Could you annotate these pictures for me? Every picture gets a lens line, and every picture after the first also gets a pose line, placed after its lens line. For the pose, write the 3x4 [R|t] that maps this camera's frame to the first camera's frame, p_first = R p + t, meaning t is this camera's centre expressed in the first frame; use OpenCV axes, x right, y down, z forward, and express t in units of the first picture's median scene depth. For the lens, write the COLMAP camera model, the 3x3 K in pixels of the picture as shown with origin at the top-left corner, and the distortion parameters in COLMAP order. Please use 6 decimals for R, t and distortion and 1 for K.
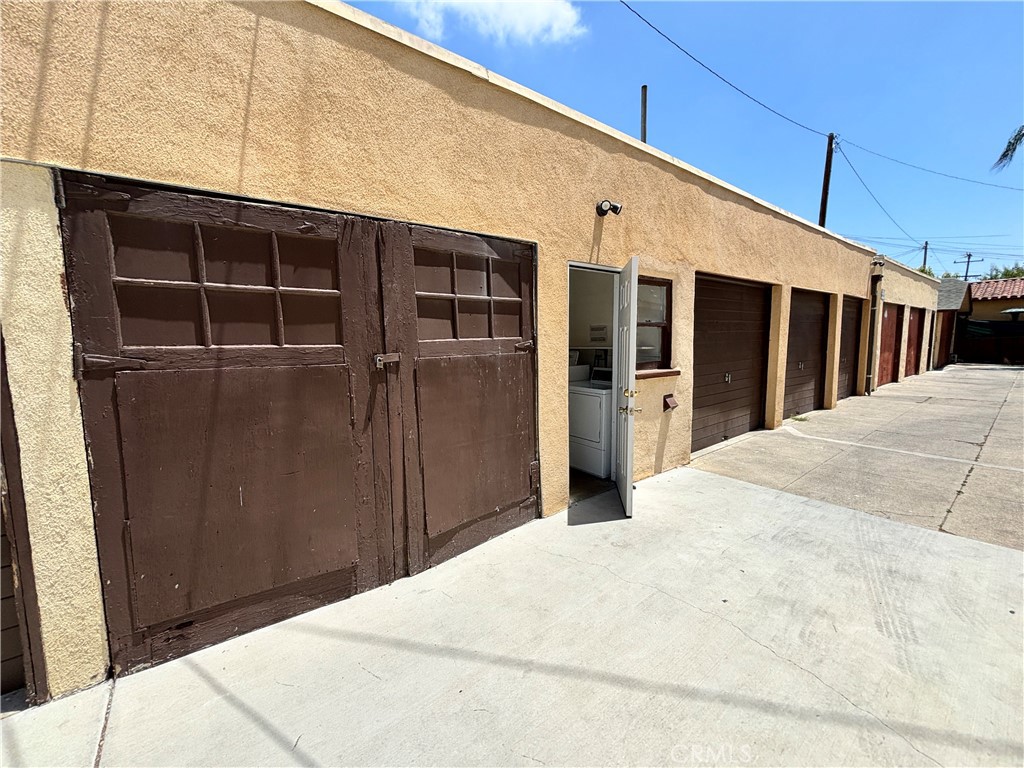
lens RADIAL K [[412.1, 0, 510.3], [0, 412.1, 383.1], [0, 0, 1]] dist [-0.000480, 0.000411]
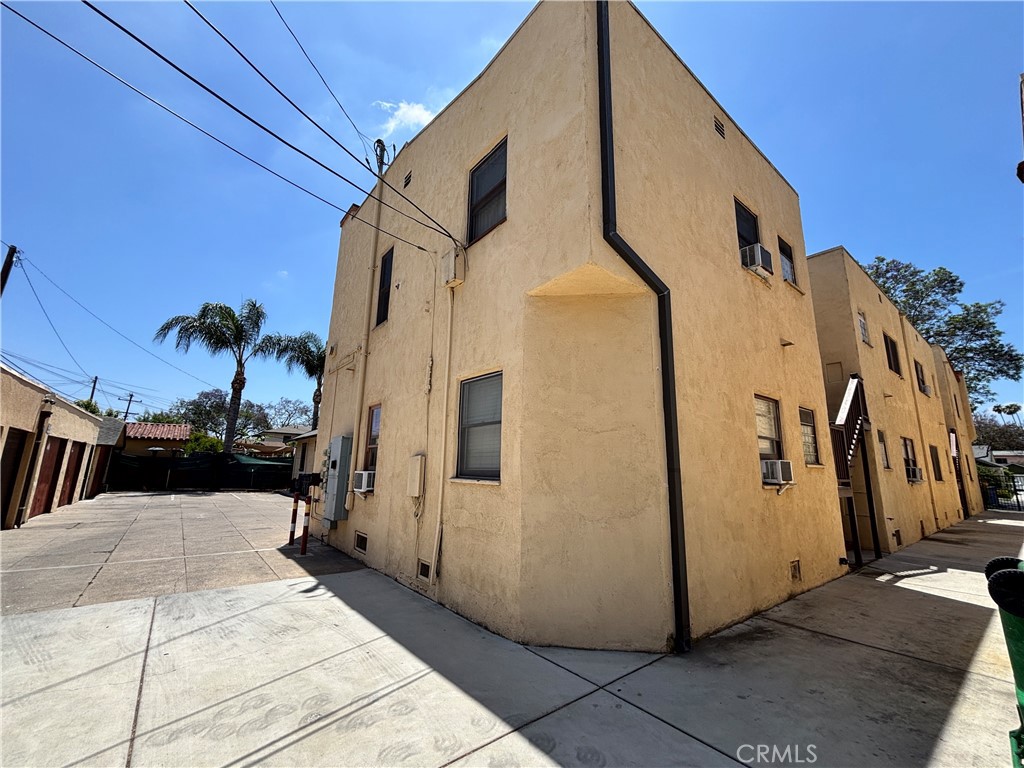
lens RADIAL K [[412.1, 0, 513.5], [0, 412.1, 379.9], [0, 0, 1]] dist [-0.000480, 0.000411]
pose [[-0.012507, 0.227281, 0.973749, -0.634120], [0.087732, 0.970319, -0.225354, 0.034414], [-0.996066, 0.082611, -0.032075, -0.623821]]
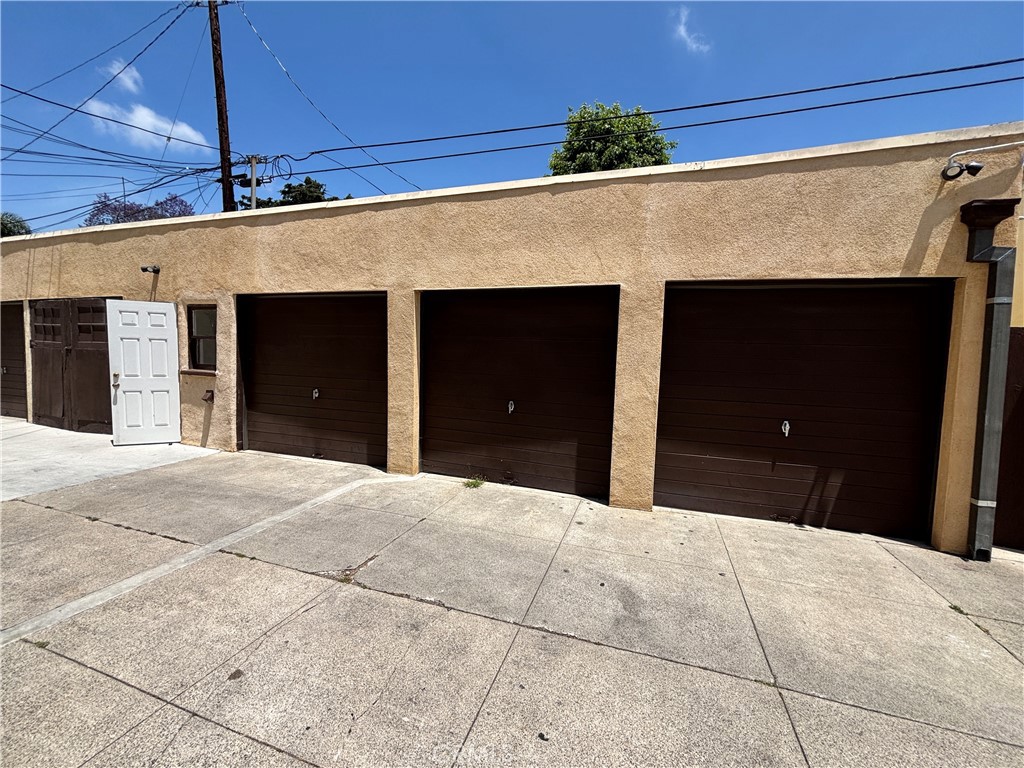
lens RADIAL K [[412.1, 0, 514.9], [0, 412.1, 379.9], [0, 0, 1]] dist [-0.000480, 0.000411]
pose [[0.557146, 0.088081, -0.825730, 2.903418], [-0.127843, 0.991602, 0.019516, -0.223963], [0.820515, 0.094690, 0.563728, 1.513915]]
